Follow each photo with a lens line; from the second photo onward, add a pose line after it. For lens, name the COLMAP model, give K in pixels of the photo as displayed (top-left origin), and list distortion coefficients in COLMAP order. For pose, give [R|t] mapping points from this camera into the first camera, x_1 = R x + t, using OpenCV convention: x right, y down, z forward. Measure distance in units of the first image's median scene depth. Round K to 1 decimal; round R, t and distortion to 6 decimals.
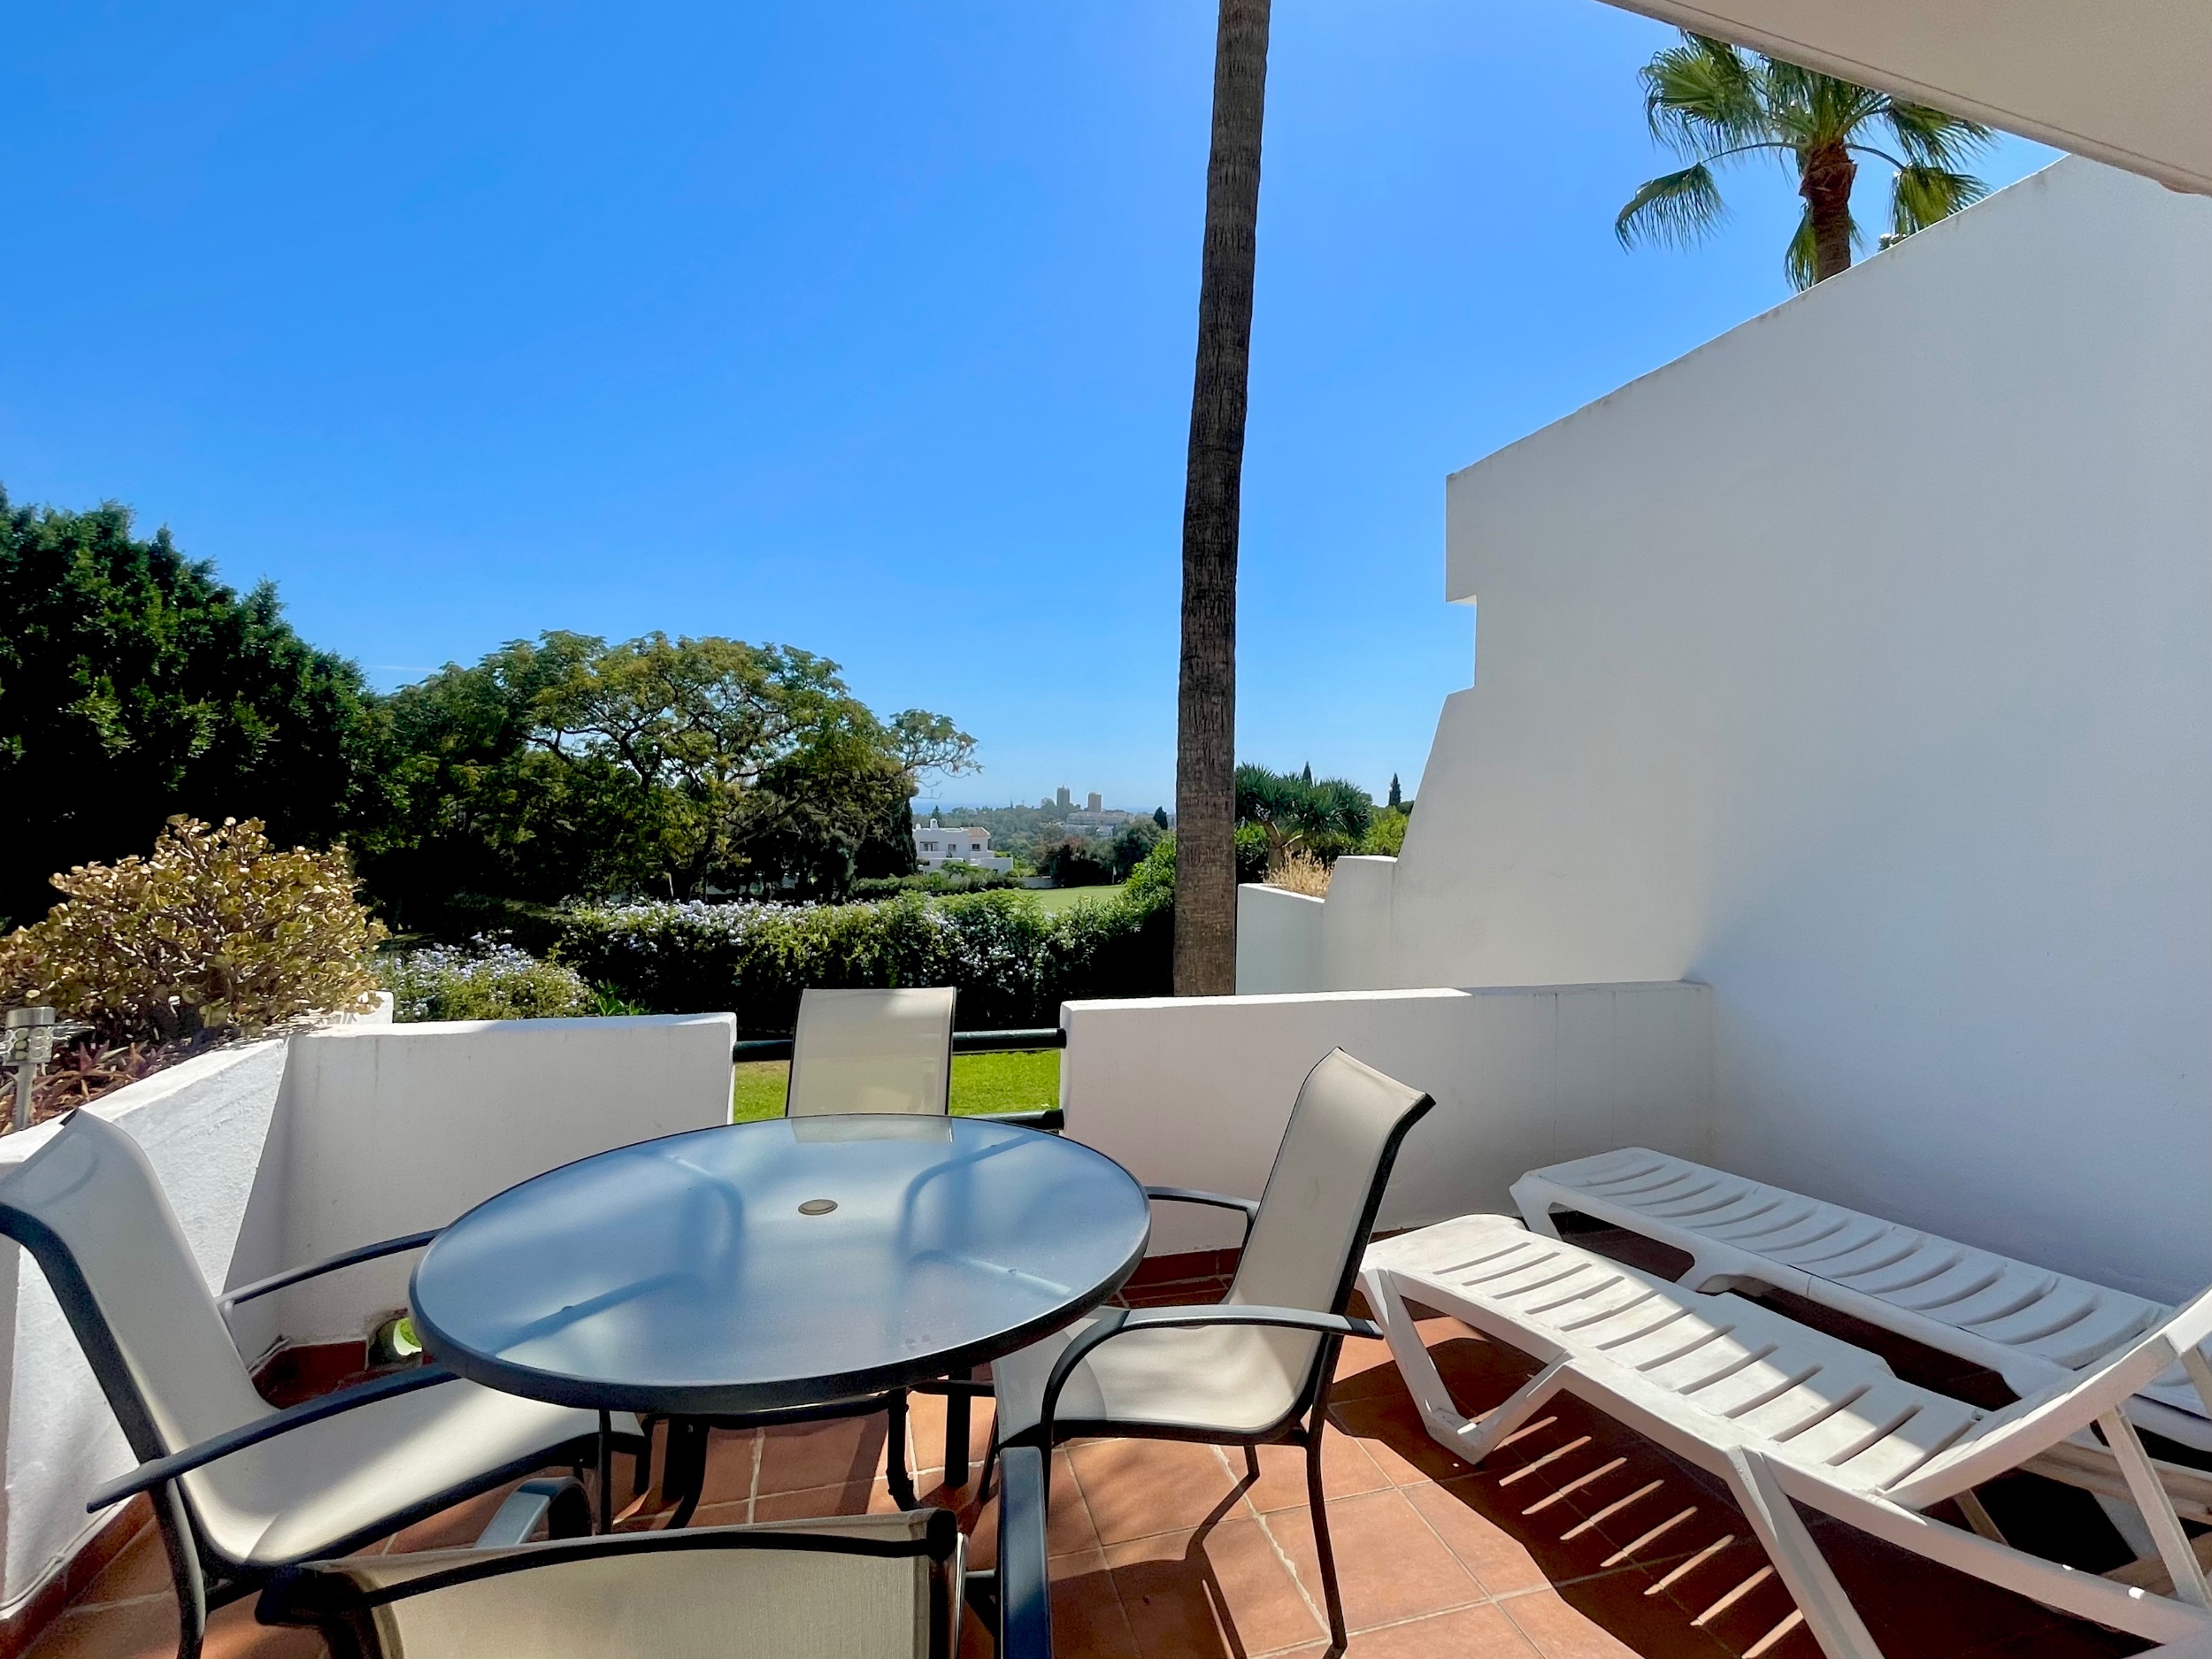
lens RADIAL K [[956.1, 0, 1110.0], [0, 956.1, 841.2], [0, 0, 1]] dist [0.001597, 0.000466]
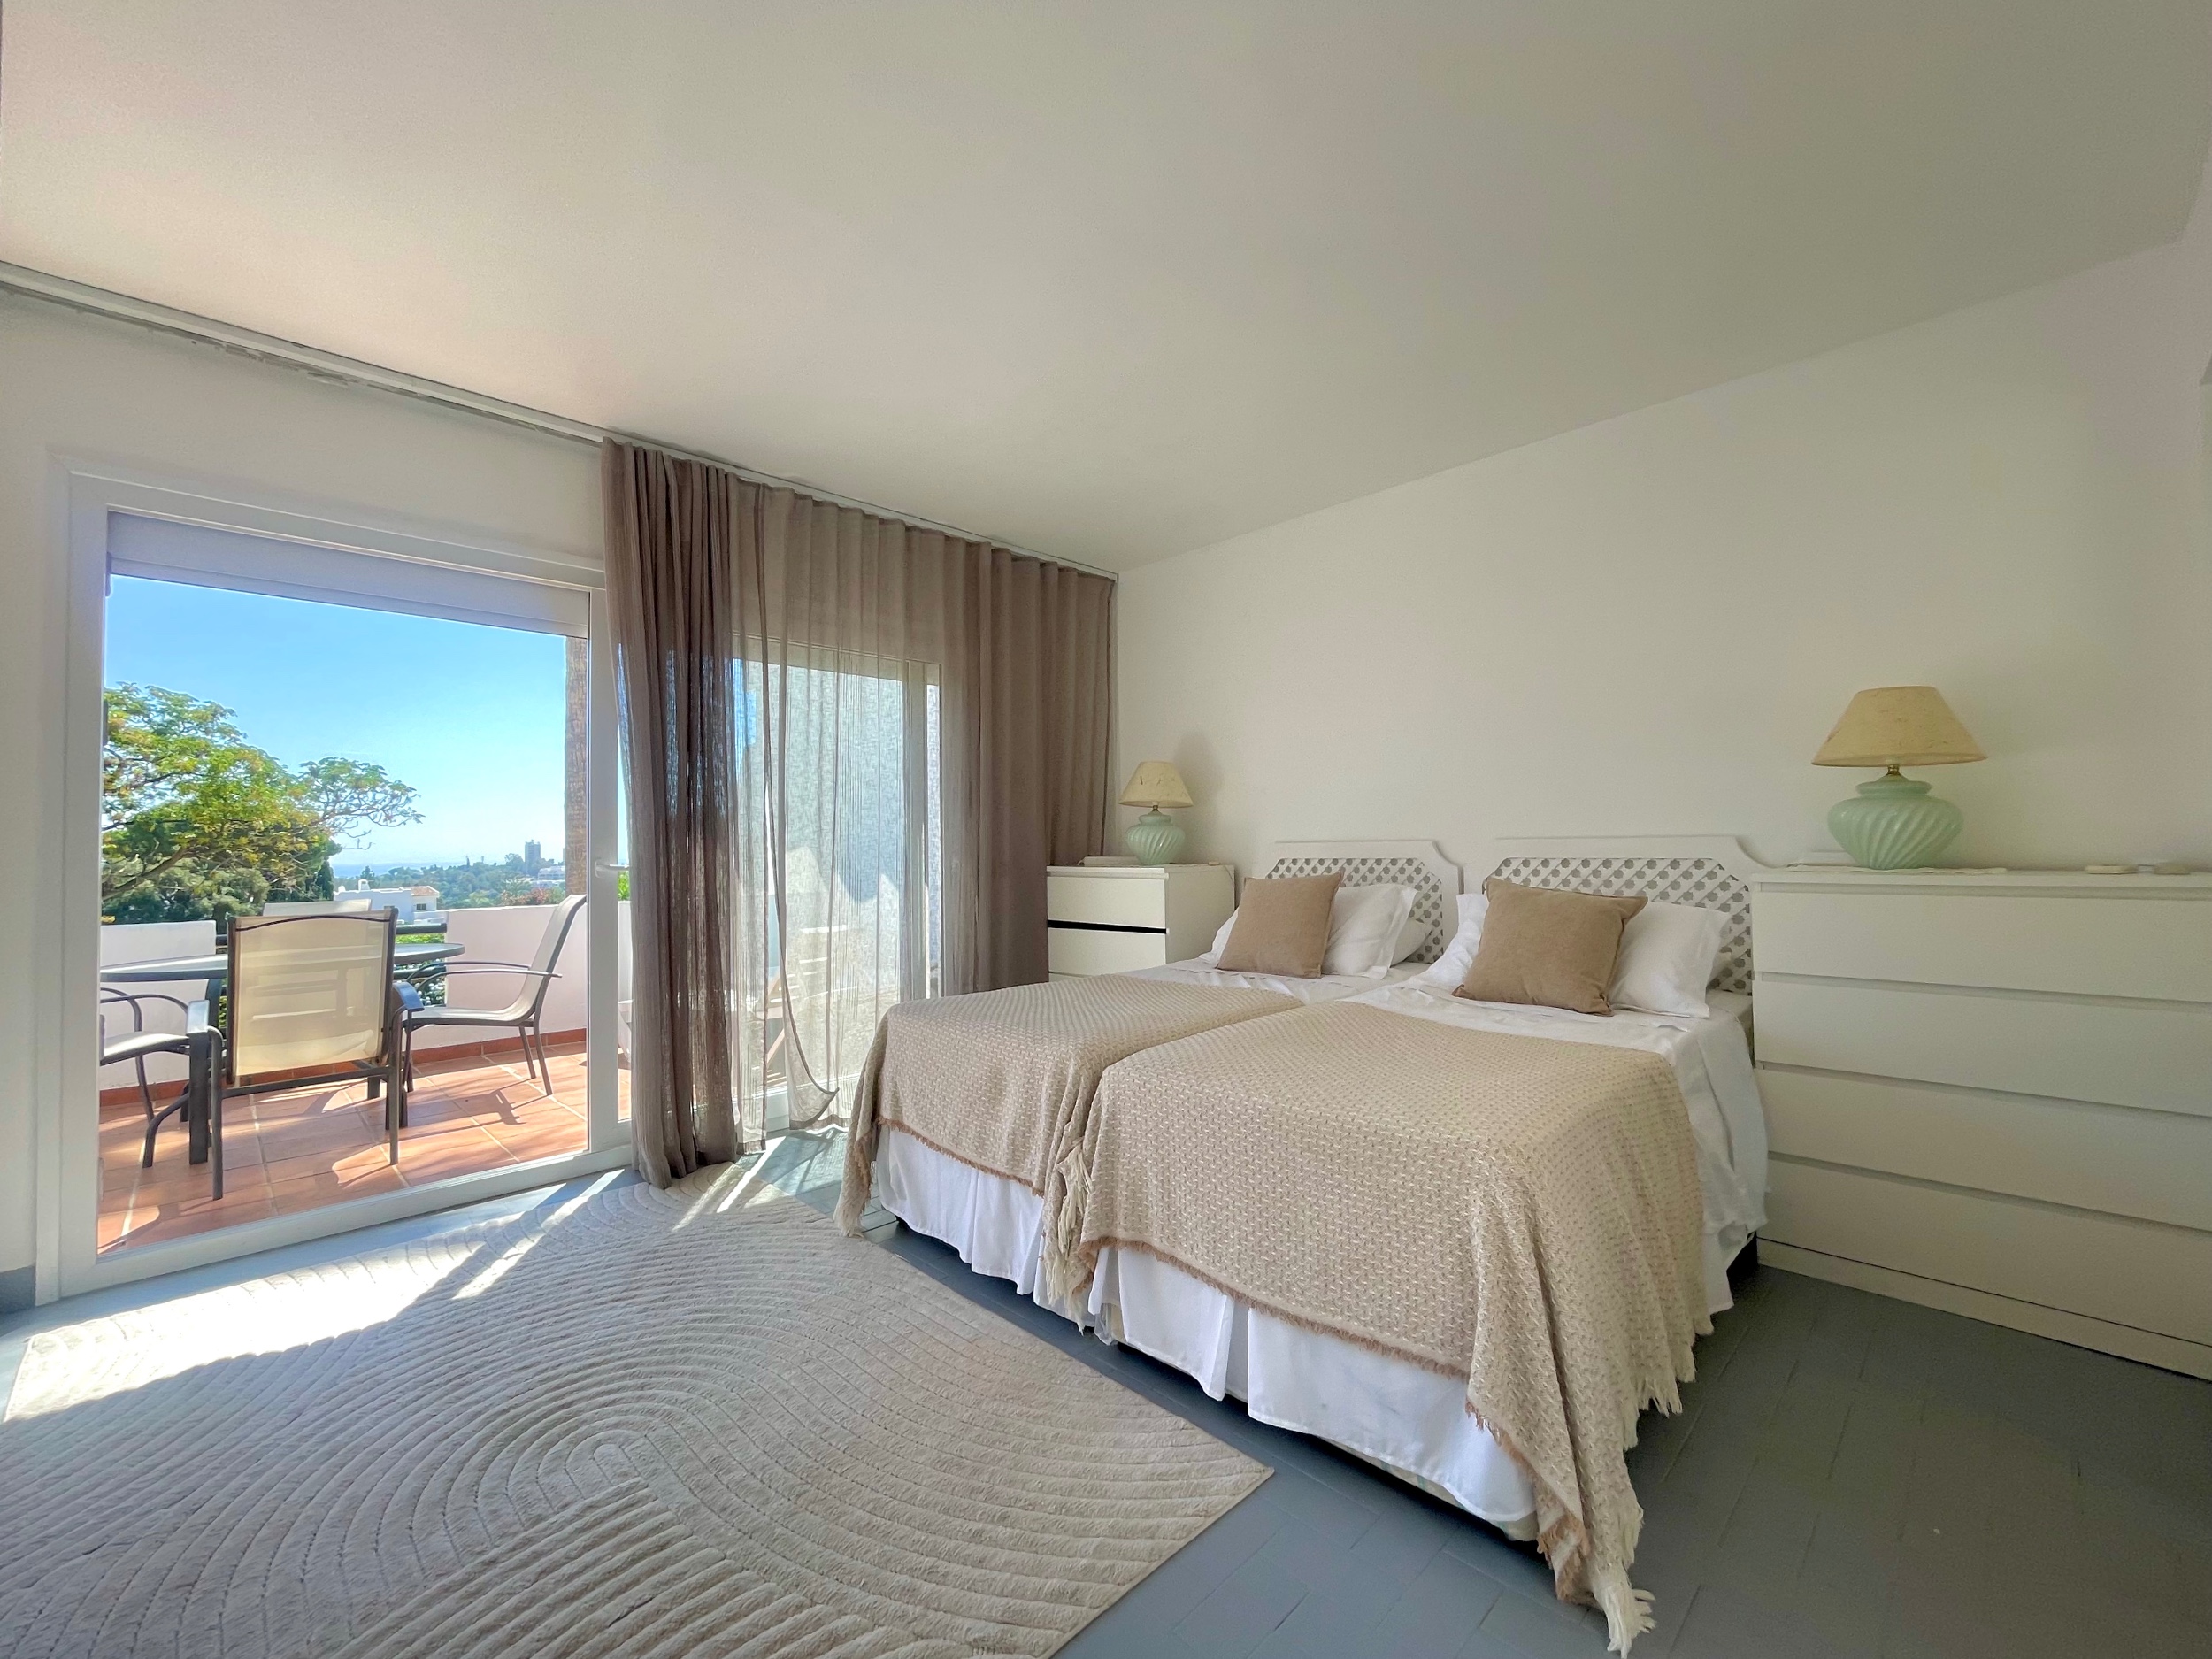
lens RADIAL K [[956.1, 0, 1110.0], [0, 956.1, 841.2], [0, 0, 1]] dist [0.001597, 0.000466]
pose [[0.886358, -0.034675, 0.461699, 0.041978], [0.060137, 0.997366, -0.040544, 0.033336], [-0.459078, 0.063702, 0.886109, -0.214390]]
